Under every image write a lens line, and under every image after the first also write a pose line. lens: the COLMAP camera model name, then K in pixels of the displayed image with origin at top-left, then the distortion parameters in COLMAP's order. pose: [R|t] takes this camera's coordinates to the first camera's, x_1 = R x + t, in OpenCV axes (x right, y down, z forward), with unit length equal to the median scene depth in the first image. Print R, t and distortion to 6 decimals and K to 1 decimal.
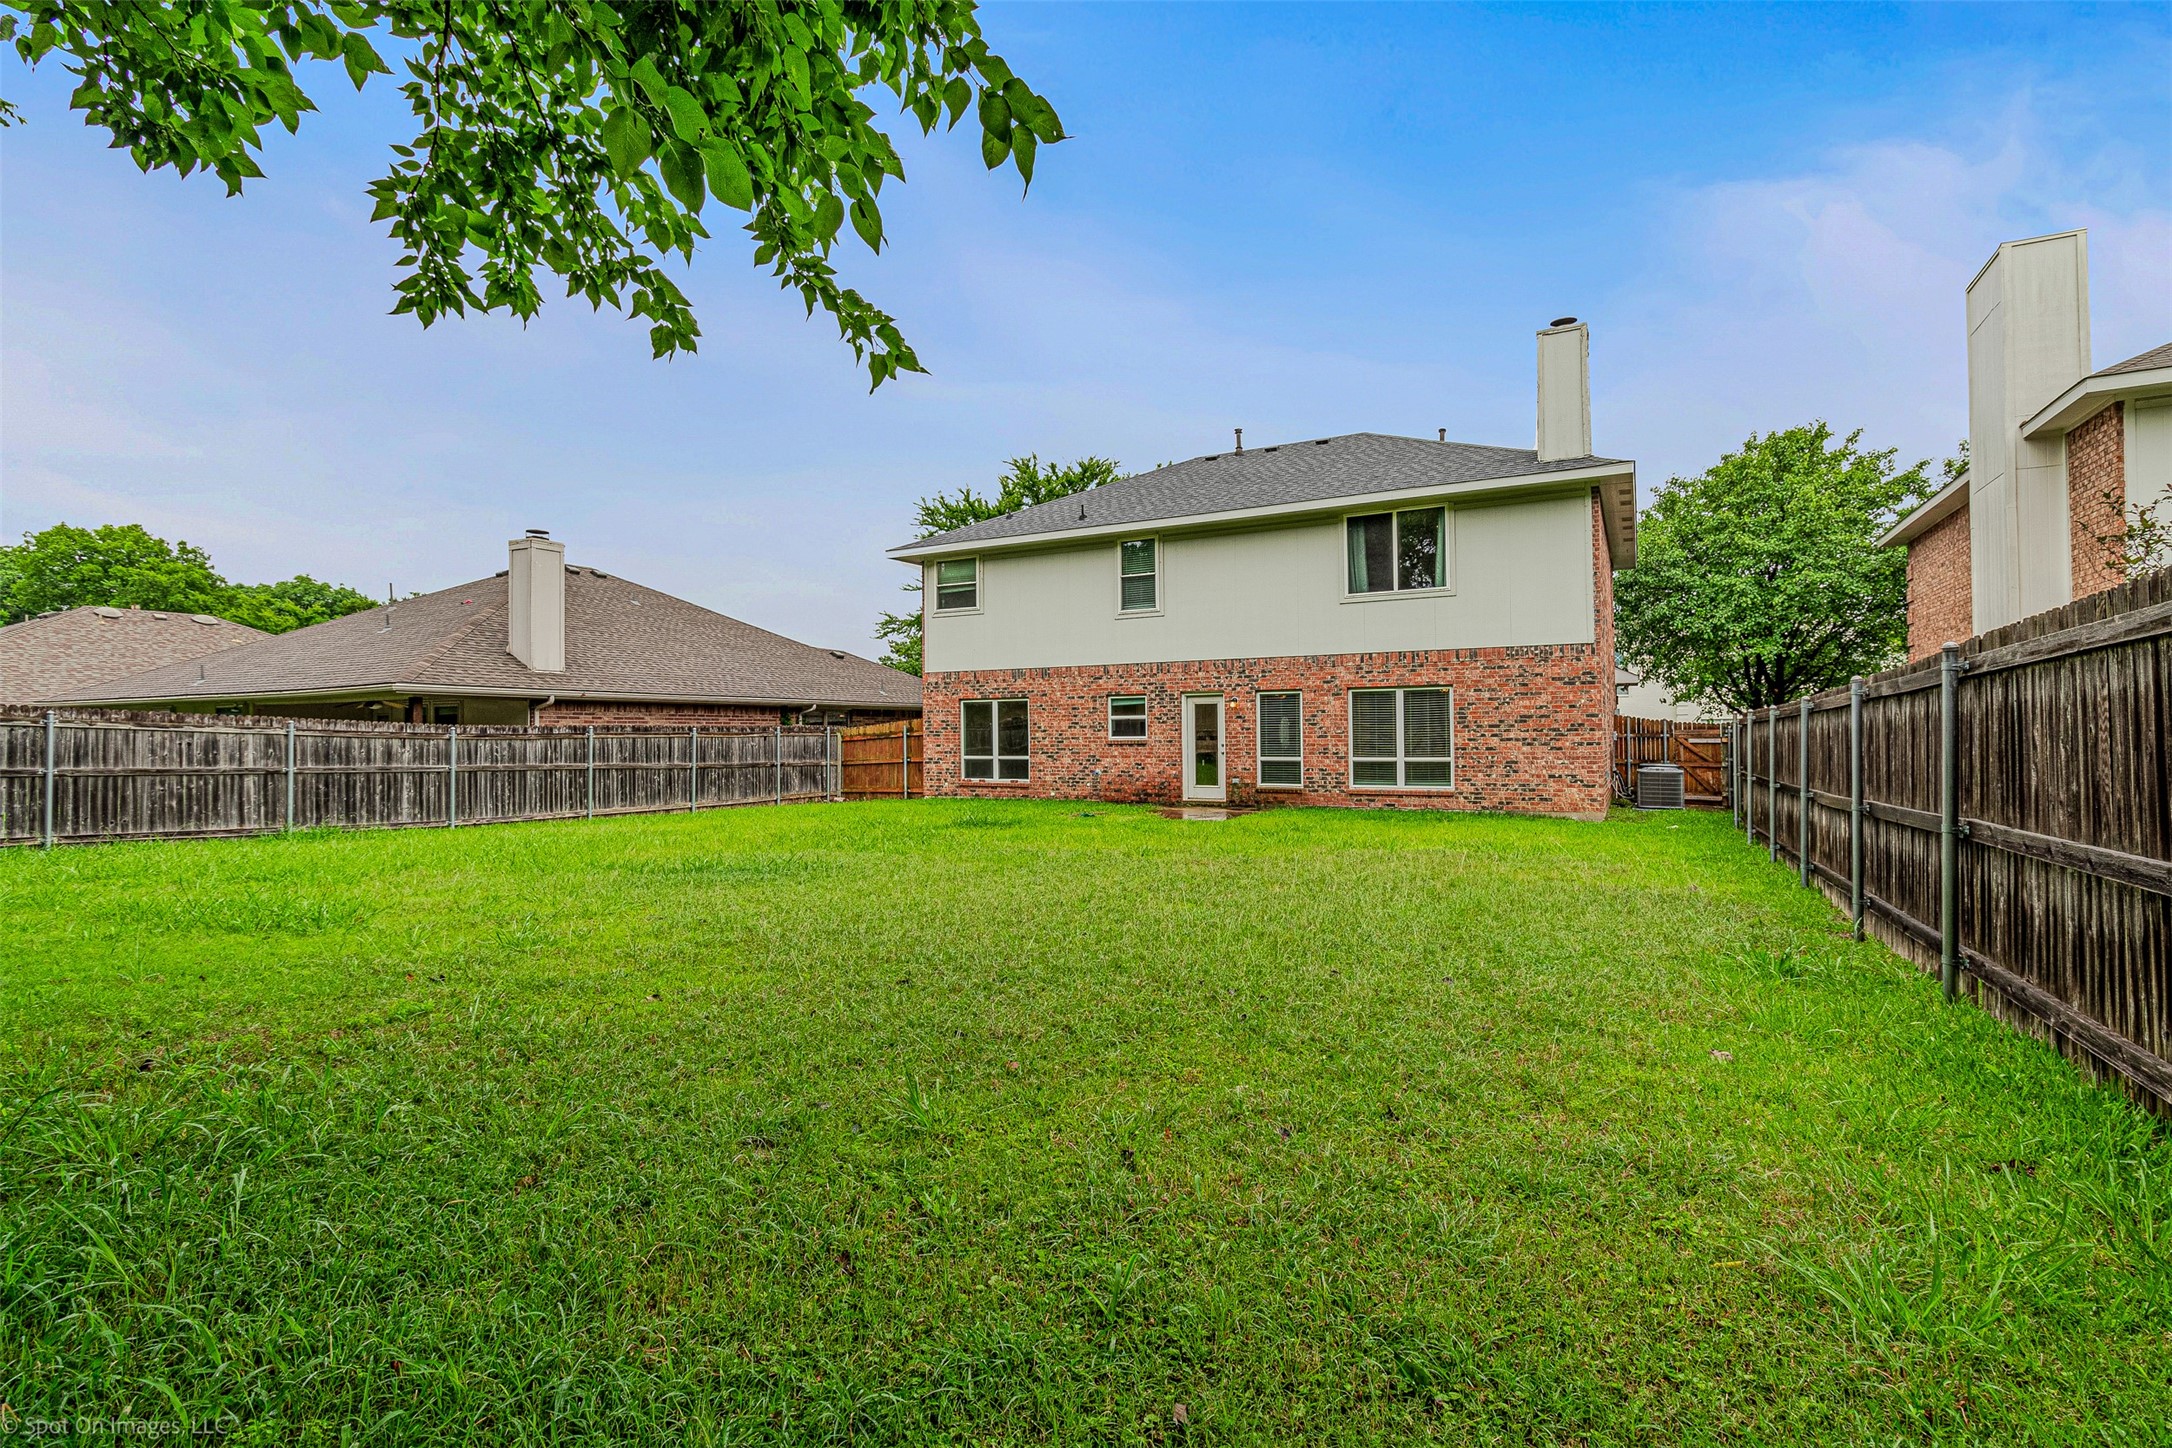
lens RADIAL K [[1013.2, 0, 1071.8], [0, 1013.2, 732.5], [0, 0, 1]] dist [0.027087, 0.000645]
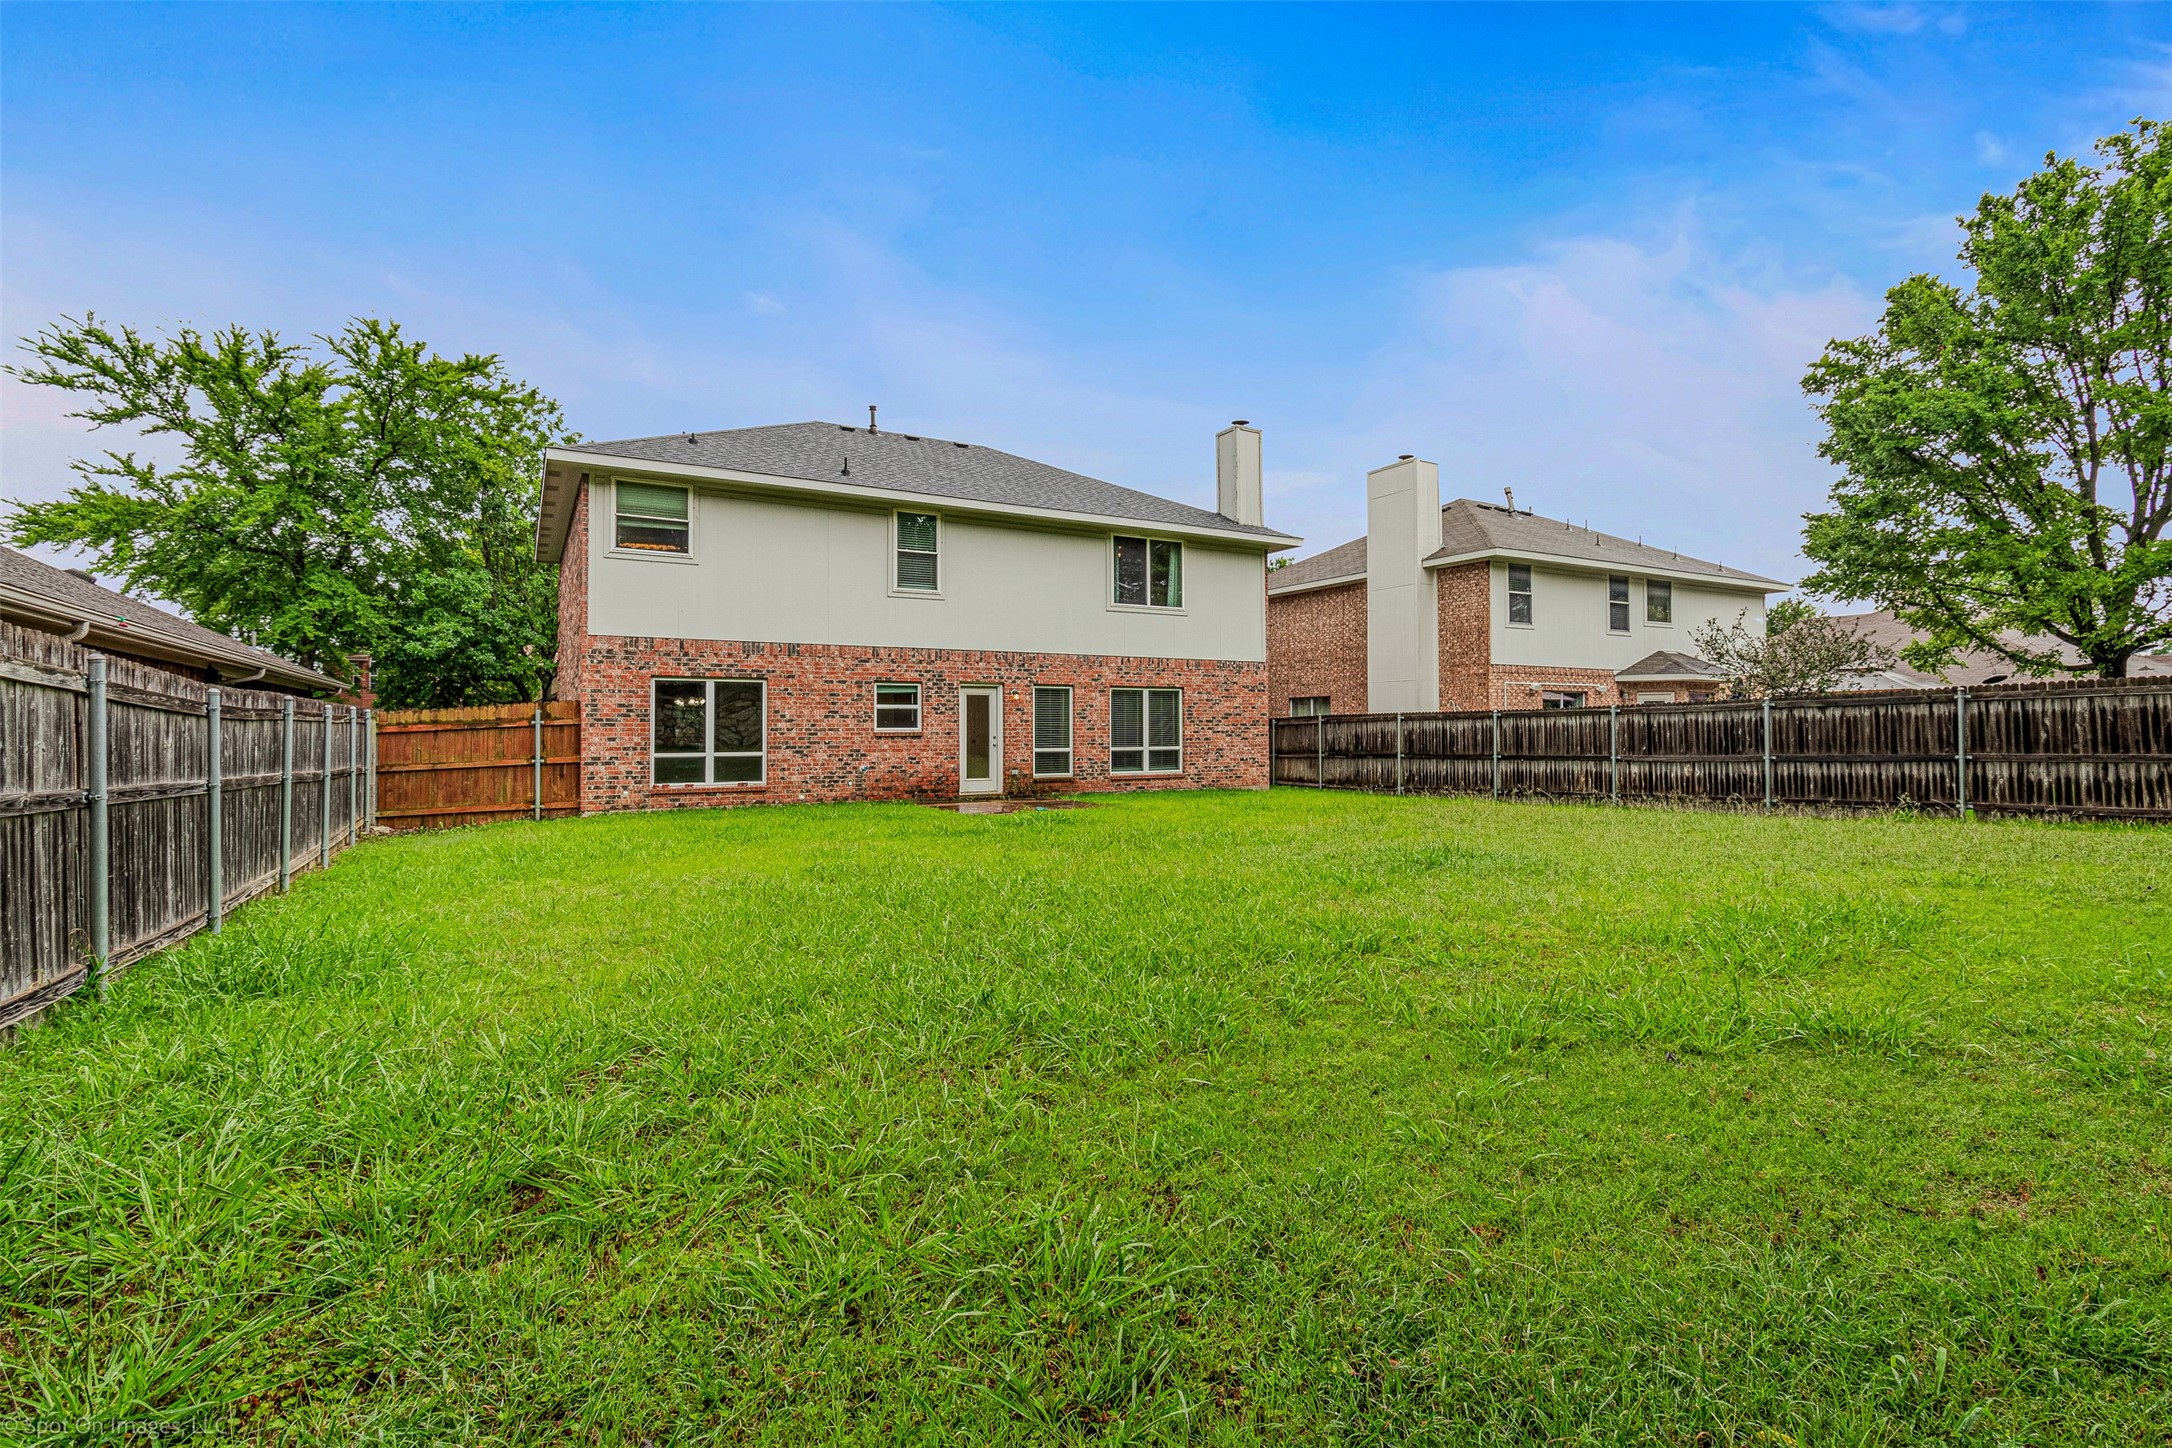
lens RADIAL K [[1013.2, 0, 1074.3], [0, 1013.2, 725.5], [0, 0, 1]] dist [0.027087, 0.000645]
pose [[0.528499, 0.009740, 0.848878, -0.647498], [-0.004403, 0.999952, -0.008732, 0.009207], [-0.848922, 0.000877, 0.528517, 0.403914]]
